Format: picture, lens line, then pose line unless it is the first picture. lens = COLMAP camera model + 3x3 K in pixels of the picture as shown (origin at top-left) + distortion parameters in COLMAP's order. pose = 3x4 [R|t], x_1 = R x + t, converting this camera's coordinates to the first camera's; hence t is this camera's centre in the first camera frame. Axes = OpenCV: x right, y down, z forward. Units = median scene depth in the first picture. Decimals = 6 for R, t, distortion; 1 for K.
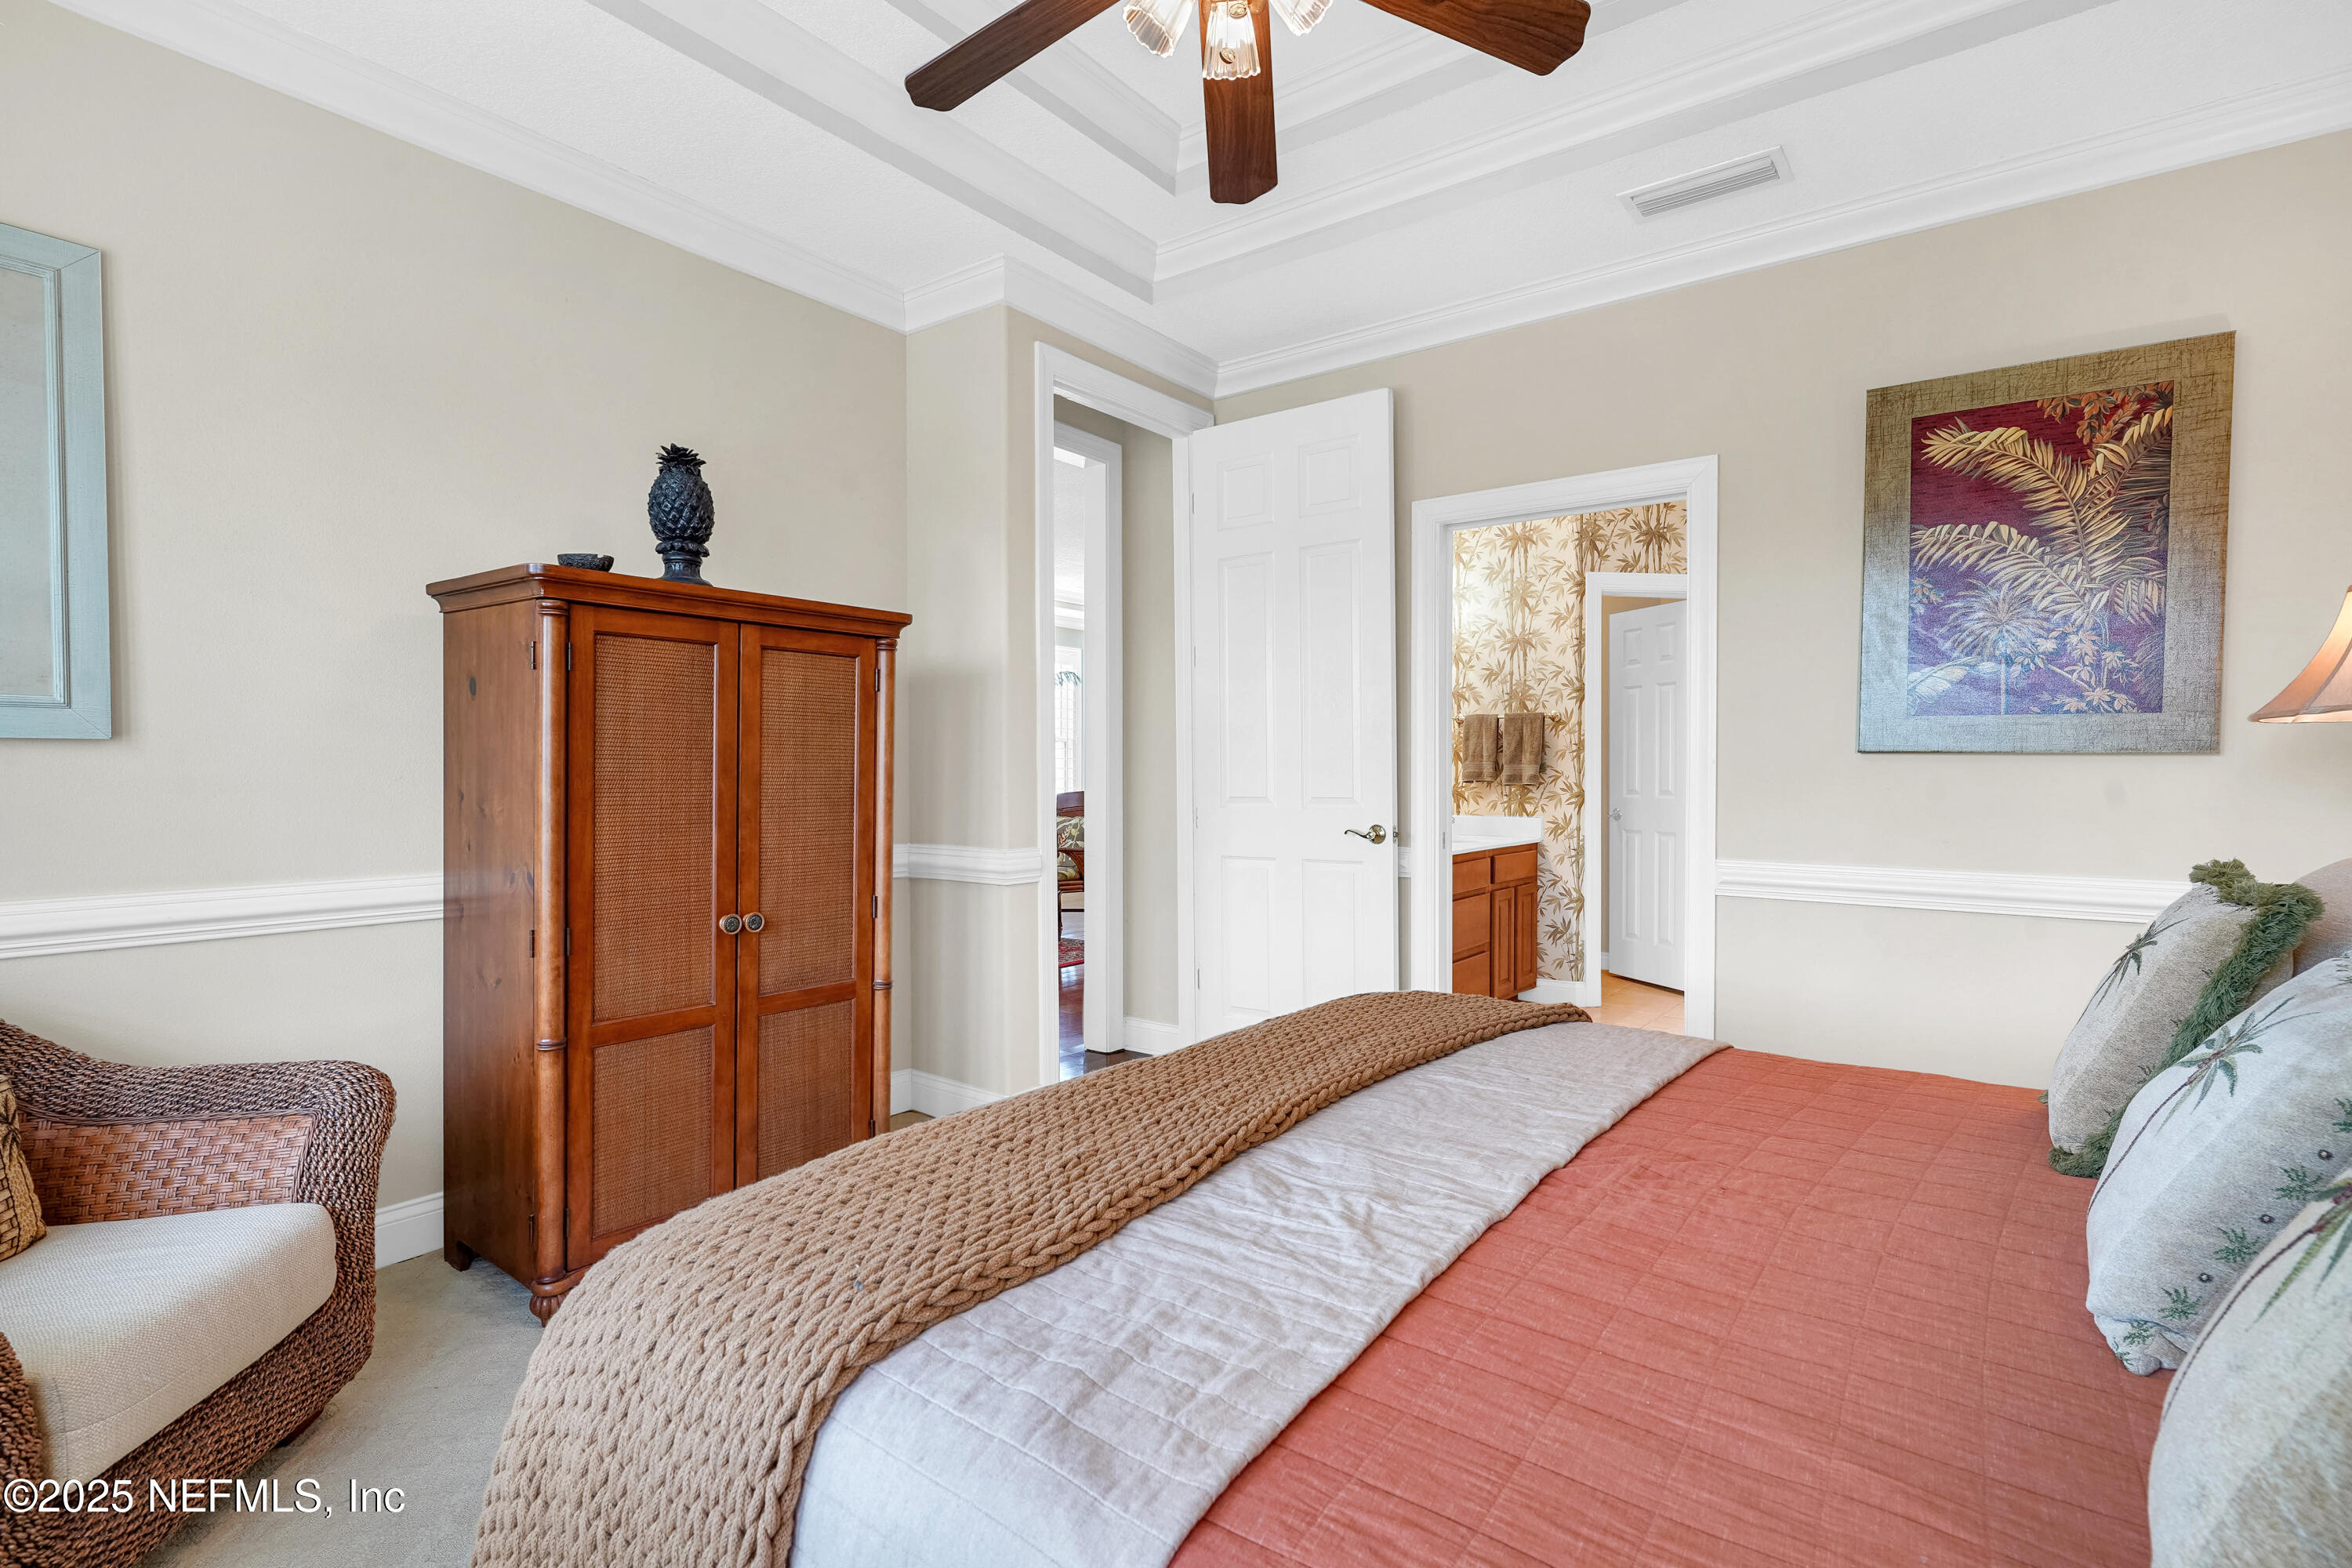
lens RADIAL K [[1130.8, 0, 1173.4], [0, 1130.8, 773.4], [0, 0, 1]] dist [-0.013248, 0.000692]
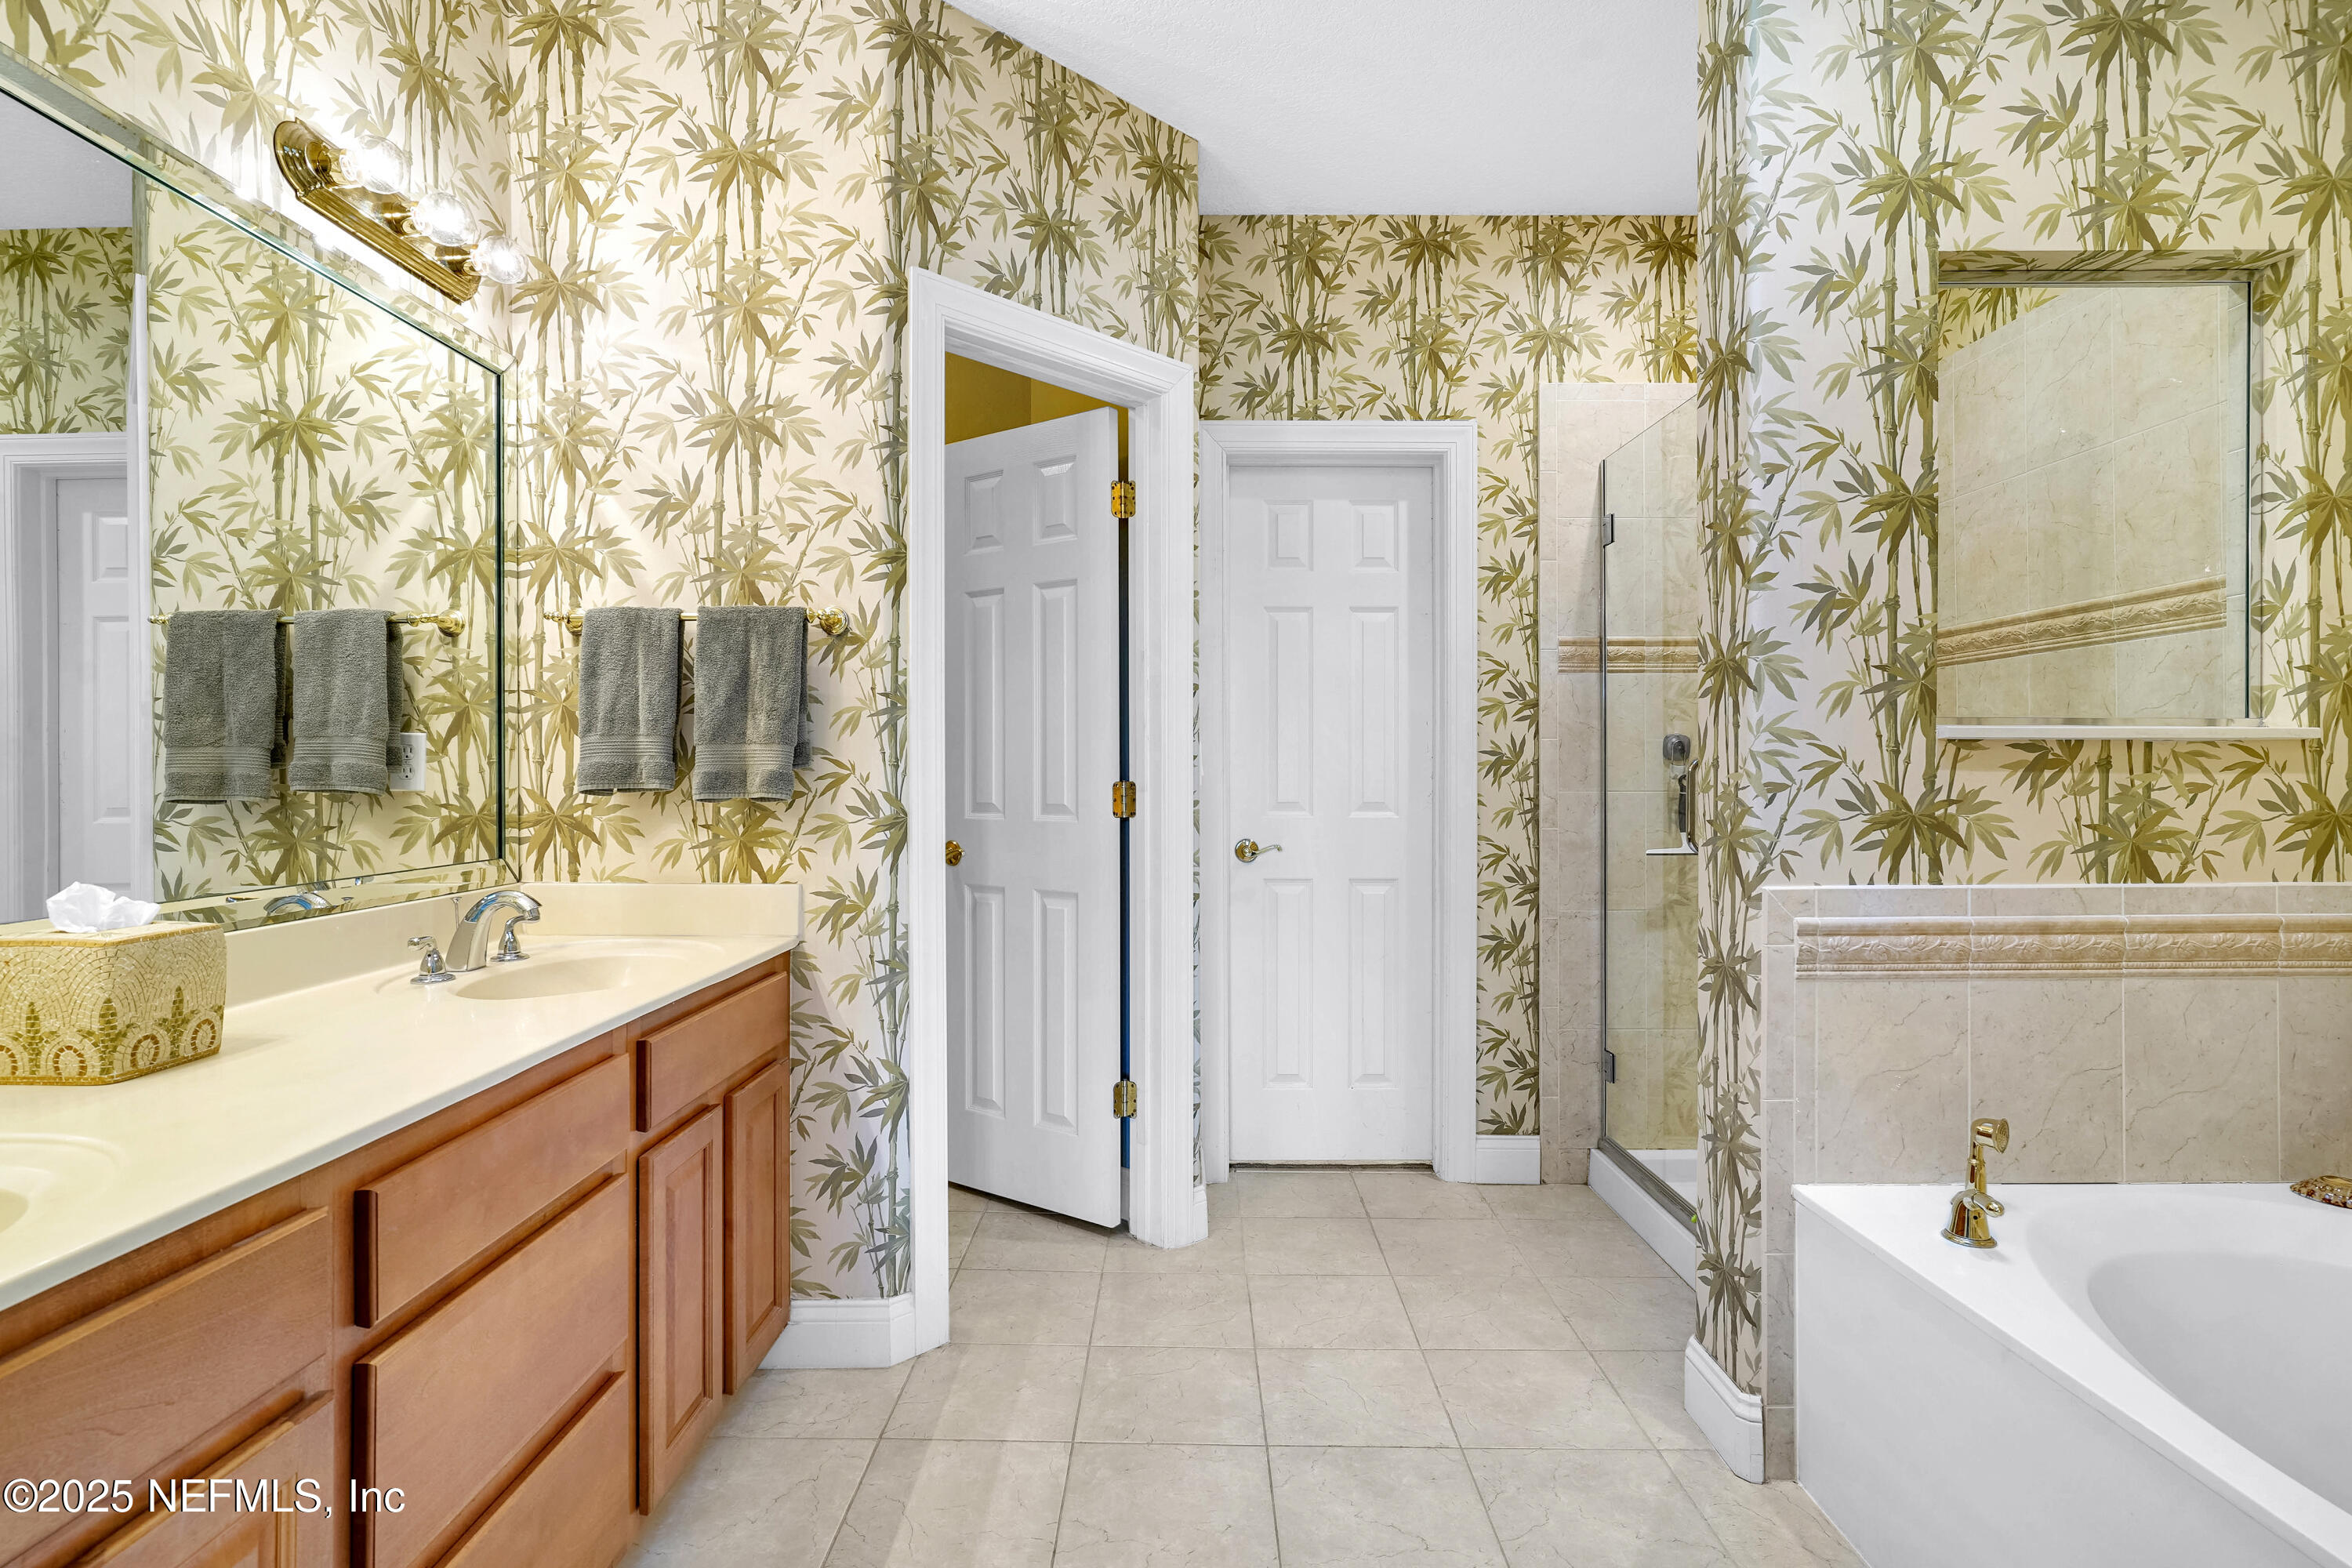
lens RADIAL K [[1130.8, 0, 1173.4], [0, 1130.8, 773.4], [0, 0, 1]] dist [-0.013248, 0.000692]
pose [[0.802017, -0.003730, 0.597290, 0.199466], [0.003849, 0.999992, 0.001075, 0.001724], [-0.597289, 0.001437, 0.802025, 0.618187]]
